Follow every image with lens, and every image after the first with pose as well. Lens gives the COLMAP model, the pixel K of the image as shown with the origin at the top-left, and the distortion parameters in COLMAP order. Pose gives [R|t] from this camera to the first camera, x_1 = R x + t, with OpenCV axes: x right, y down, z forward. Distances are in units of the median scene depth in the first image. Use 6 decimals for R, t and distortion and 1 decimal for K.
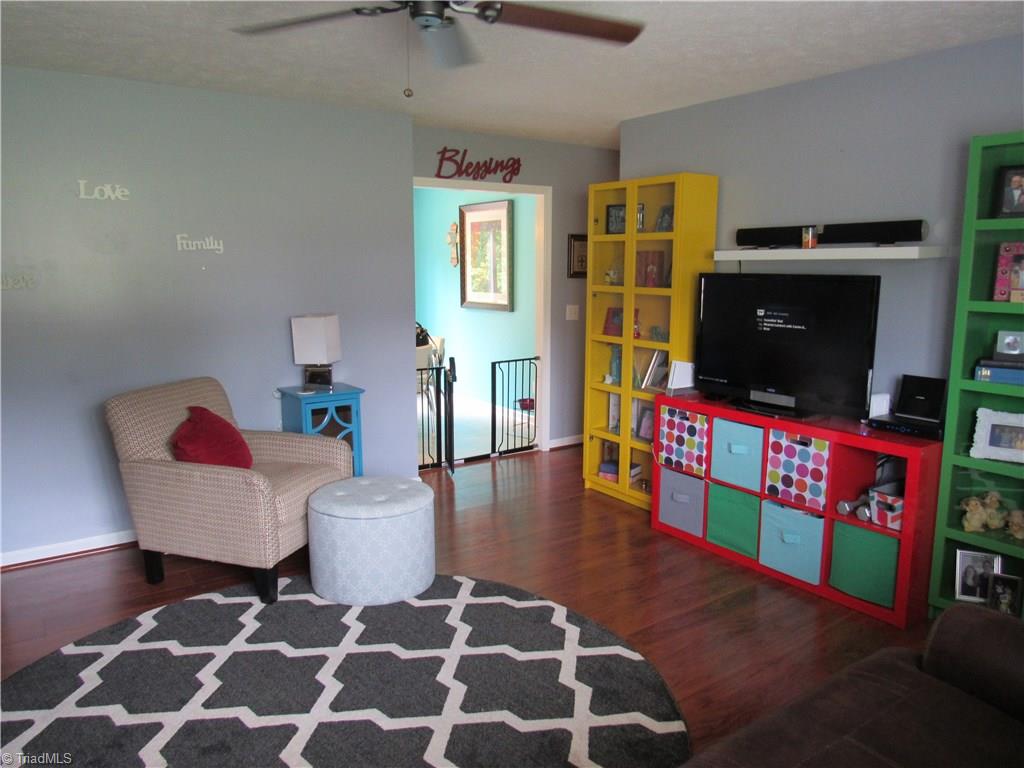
lens RADIAL K [[734.6, 0, 514.9], [0, 734.6, 383.8], [0, 0, 1]] dist [-0.036639, 0.015444]
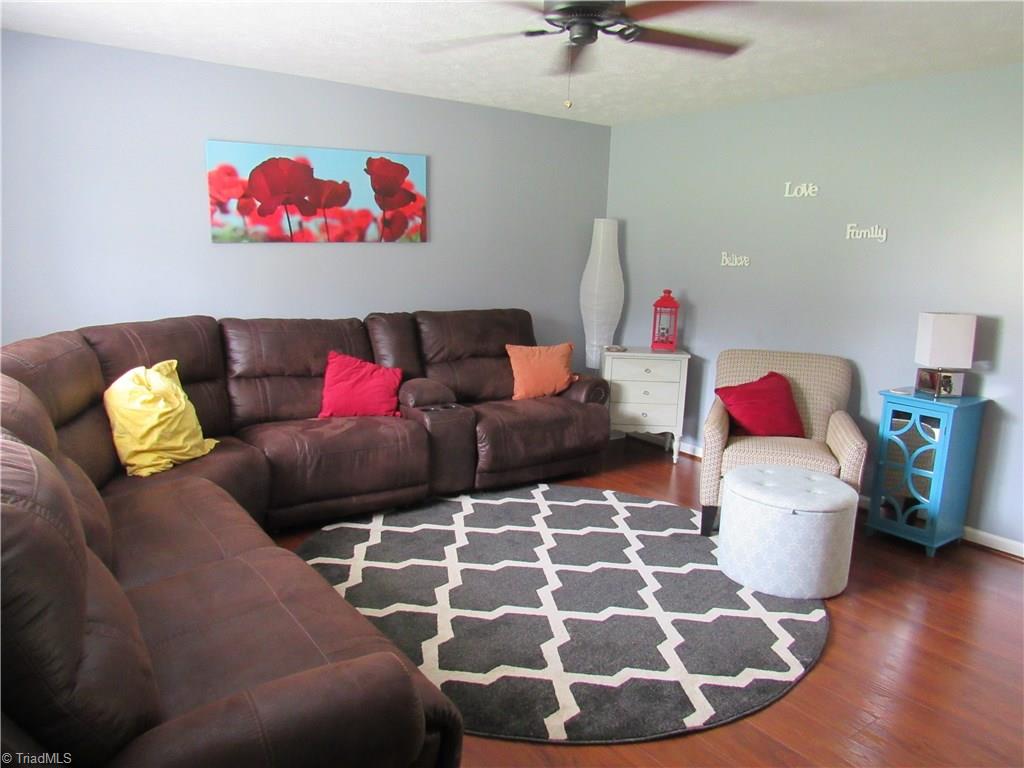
lens RADIAL K [[734.6, 0, 514.9], [0, 734.6, 383.2], [0, 0, 1]] dist [-0.036639, 0.015444]
pose [[0.010613, 0.196390, -0.980468, 0.787134], [-0.171702, 0.966318, 0.191697, -0.116769], [0.985092, 0.166314, 0.043976, 0.595118]]
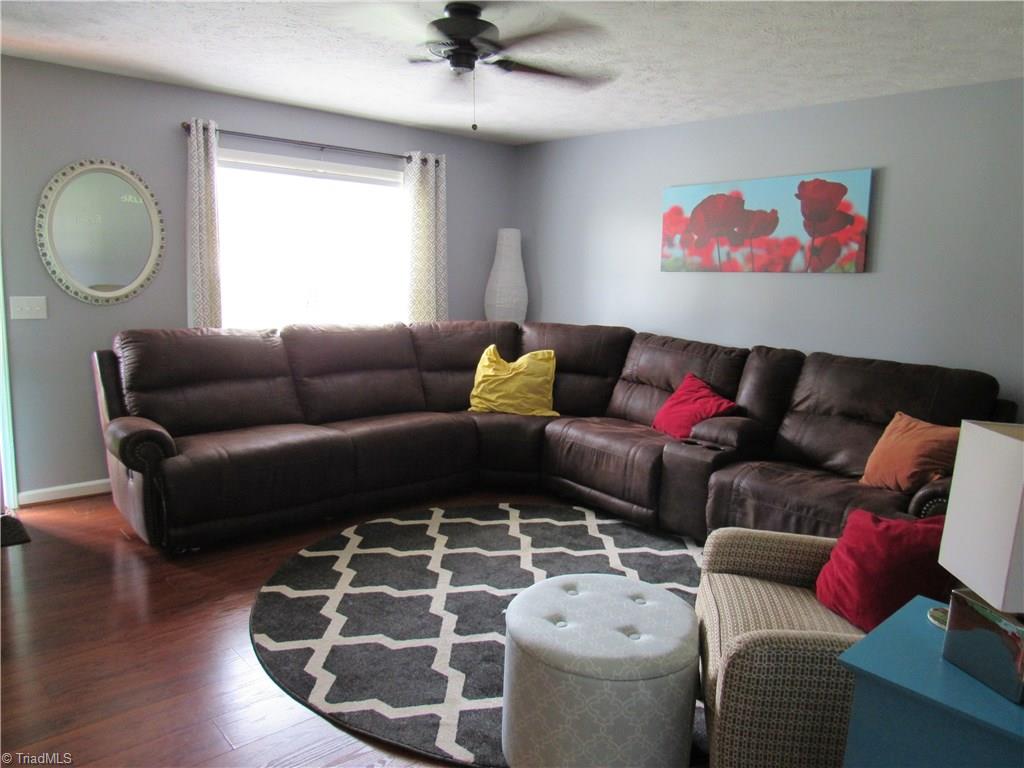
lens RADIAL K [[734.6, 0, 511.9], [0, 734.6, 386.1], [0, 0, 1]] dist [-0.036639, 0.015444]
pose [[-0.995321, 0.001331, -0.096615, -0.071243], [-0.028857, 0.950179, 0.310367, -0.264525], [0.092215, 0.311703, -0.945694, 1.634834]]
